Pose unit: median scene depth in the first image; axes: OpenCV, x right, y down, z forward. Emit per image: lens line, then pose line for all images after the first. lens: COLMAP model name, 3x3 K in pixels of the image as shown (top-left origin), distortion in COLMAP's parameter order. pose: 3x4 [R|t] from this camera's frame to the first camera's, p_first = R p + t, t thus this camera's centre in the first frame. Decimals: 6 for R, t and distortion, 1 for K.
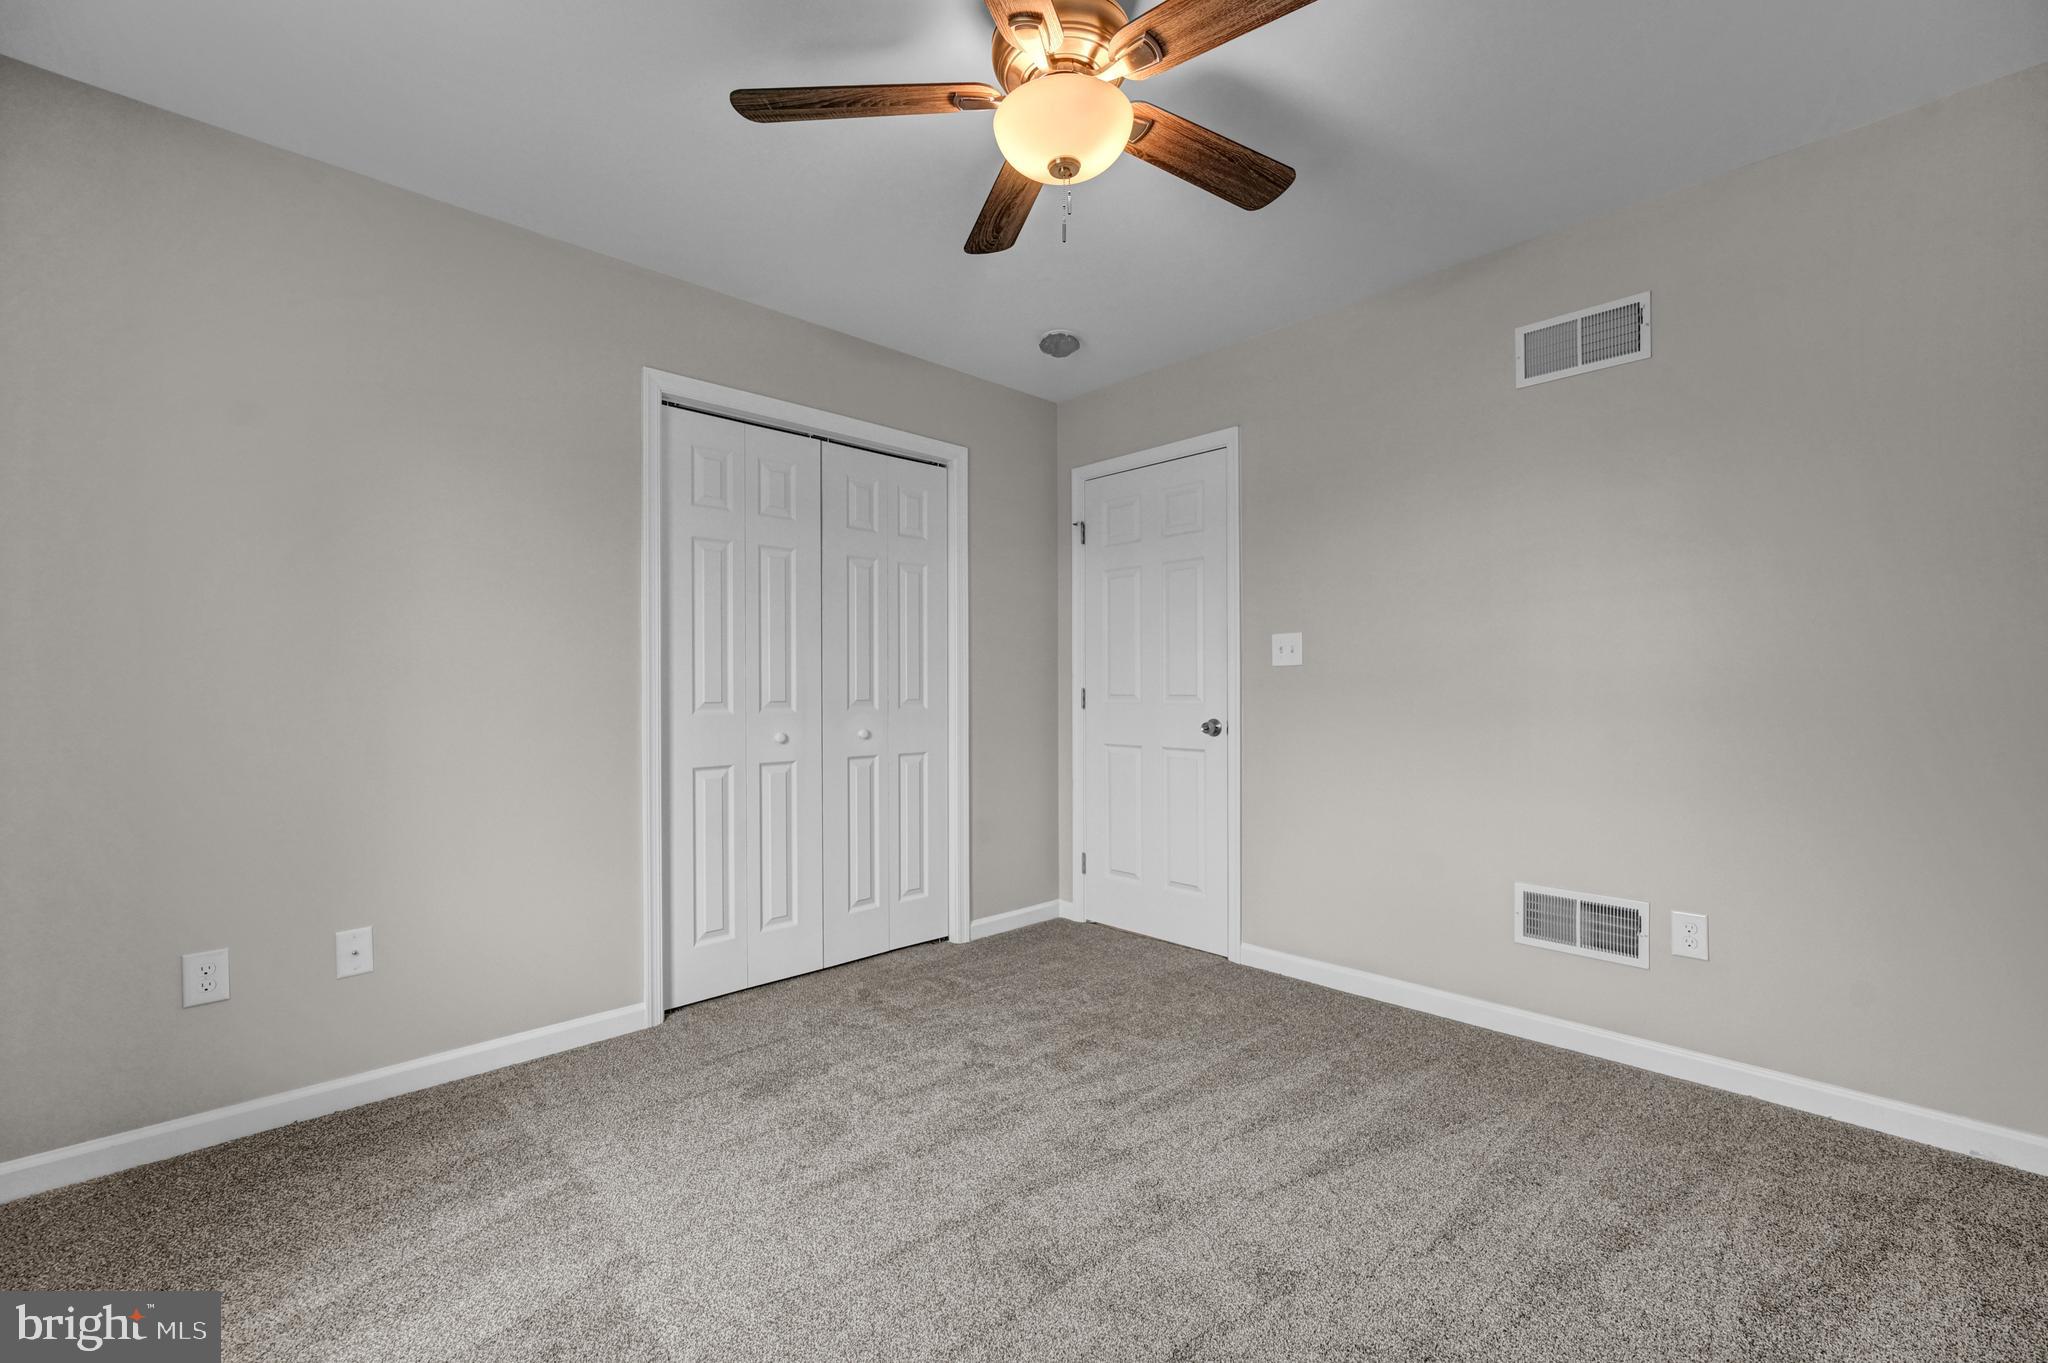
lens RADIAL K [[825.2, 0, 1019.1], [0, 825.2, 690.6], [0, 0, 1]] dist [-0.005906, 0.001460]
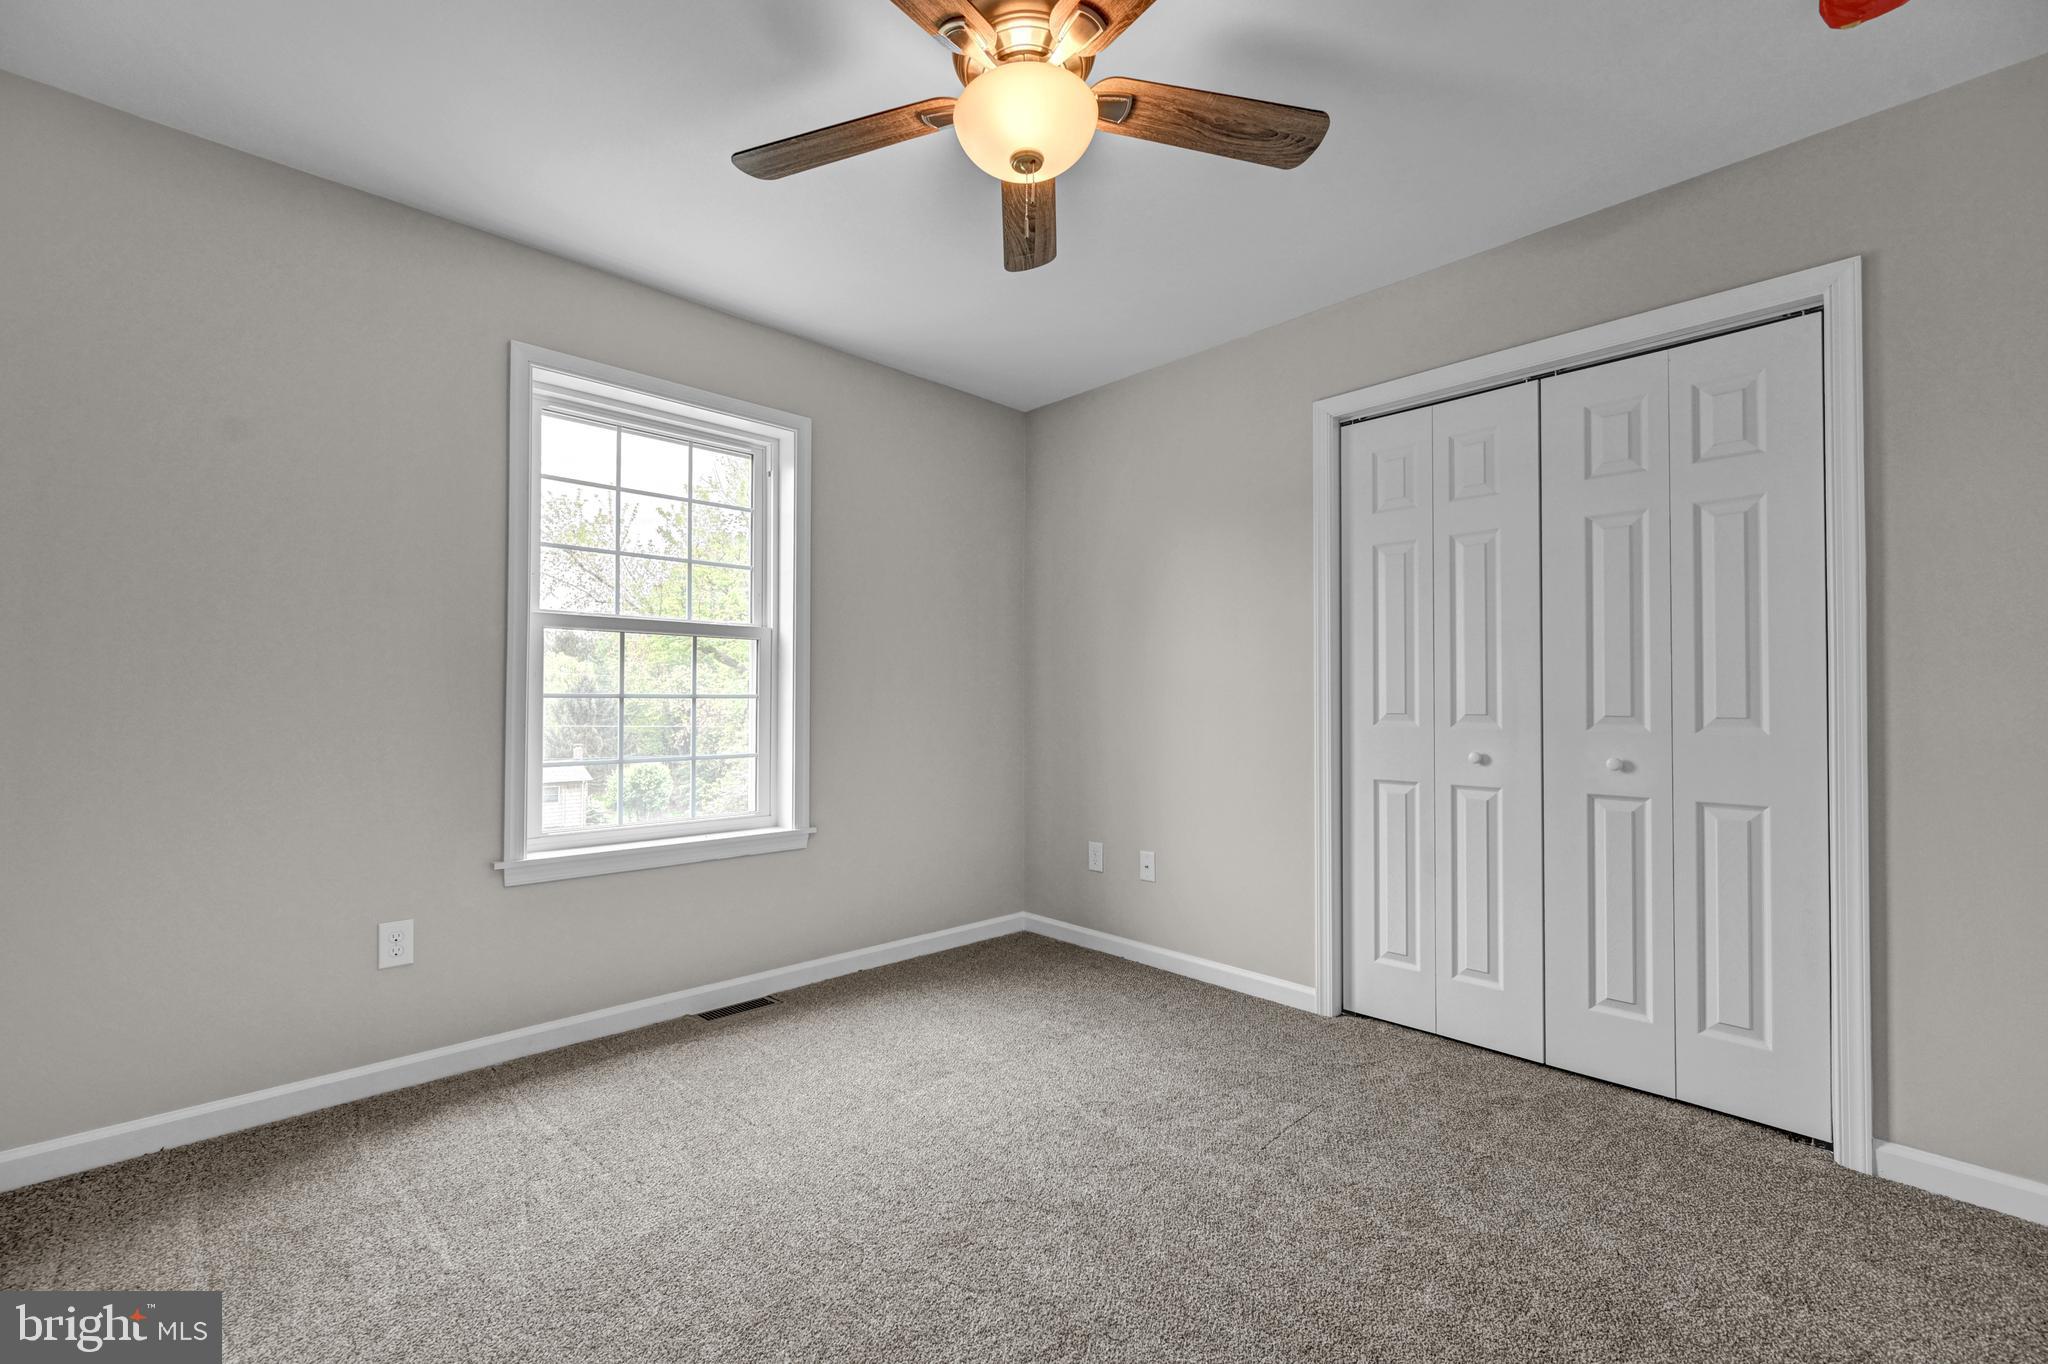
lens RADIAL K [[831.2, 0, 1023.5], [0, 831.2, 691.6], [0, 0, 1]] dist [-0.002438, 0.001843]
pose [[0.026224, -0.003973, -0.999648, 0.591901], [-0.005566, 0.999976, -0.004120, -0.004362], [0.999641, 0.005672, 0.026202, 0.555391]]
